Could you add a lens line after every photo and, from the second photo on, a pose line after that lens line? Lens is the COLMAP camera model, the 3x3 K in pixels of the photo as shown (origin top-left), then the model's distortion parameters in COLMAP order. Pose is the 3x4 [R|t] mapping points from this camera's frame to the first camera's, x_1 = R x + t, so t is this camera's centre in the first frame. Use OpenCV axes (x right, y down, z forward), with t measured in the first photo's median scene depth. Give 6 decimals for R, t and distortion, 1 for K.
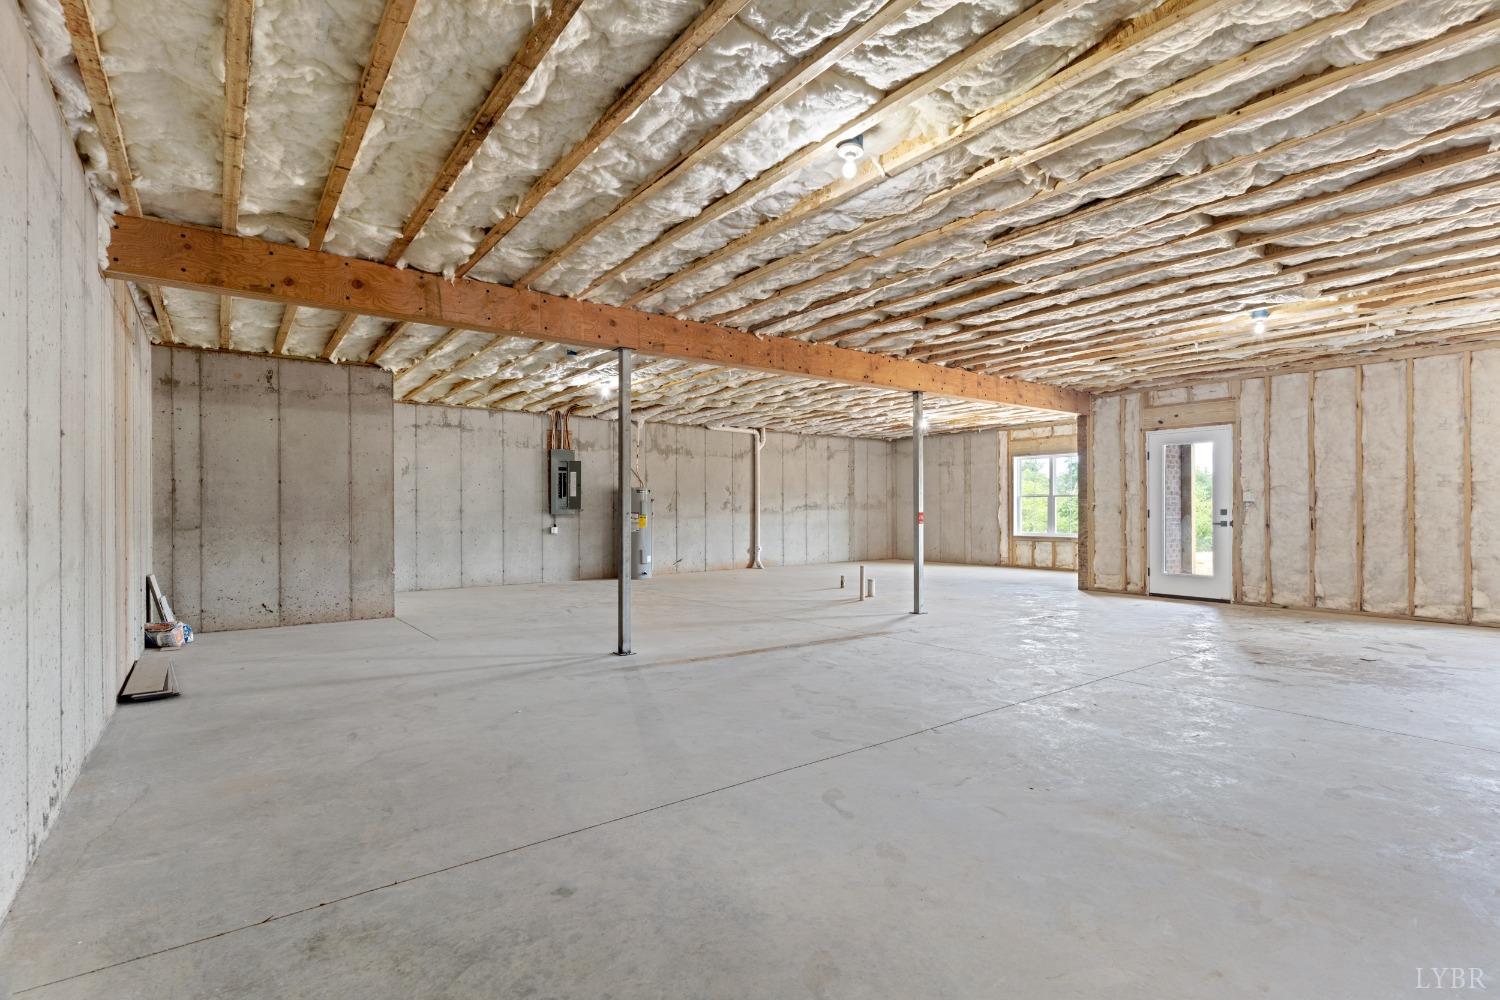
lens RADIAL K [[712.4, 0, 751.4], [0, 712.4, 506.1], [0, 0, 1]] dist [0.002400, -0.000538]
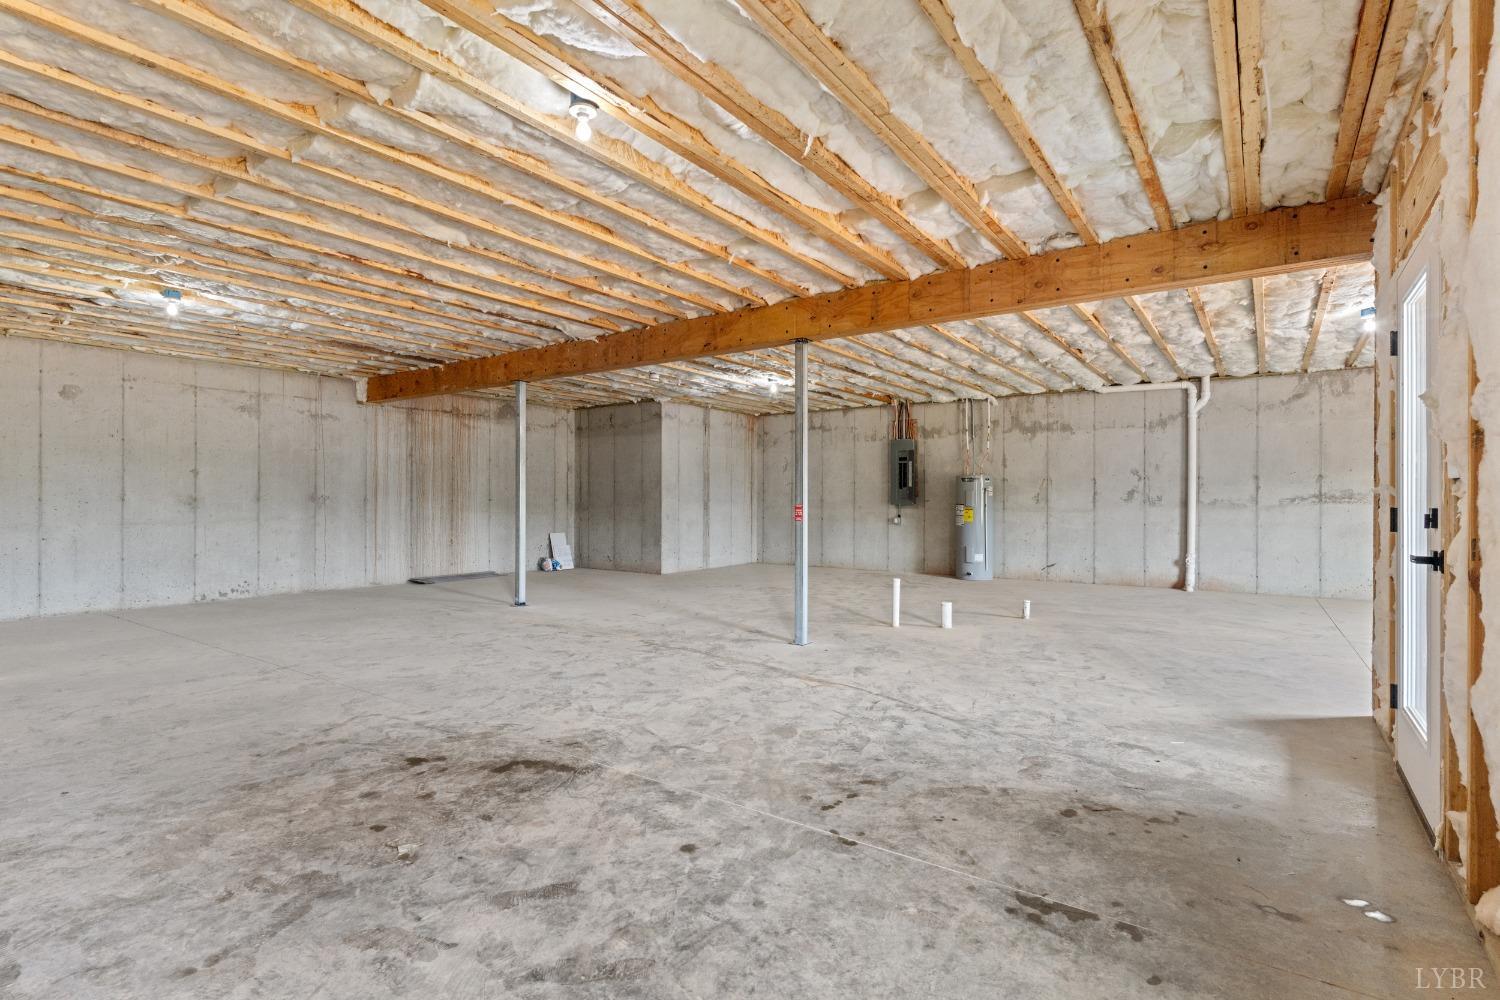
lens RADIAL K [[712.4, 0, 754.8], [0, 712.4, 498.8], [0, 0, 1]] dist [0.002400, -0.000538]
pose [[0.328970, 0.005089, -0.944327, 0.516188], [0.002694, 0.999976, 0.006328, -0.003292], [0.944337, -0.004625, 0.328949, 0.411869]]
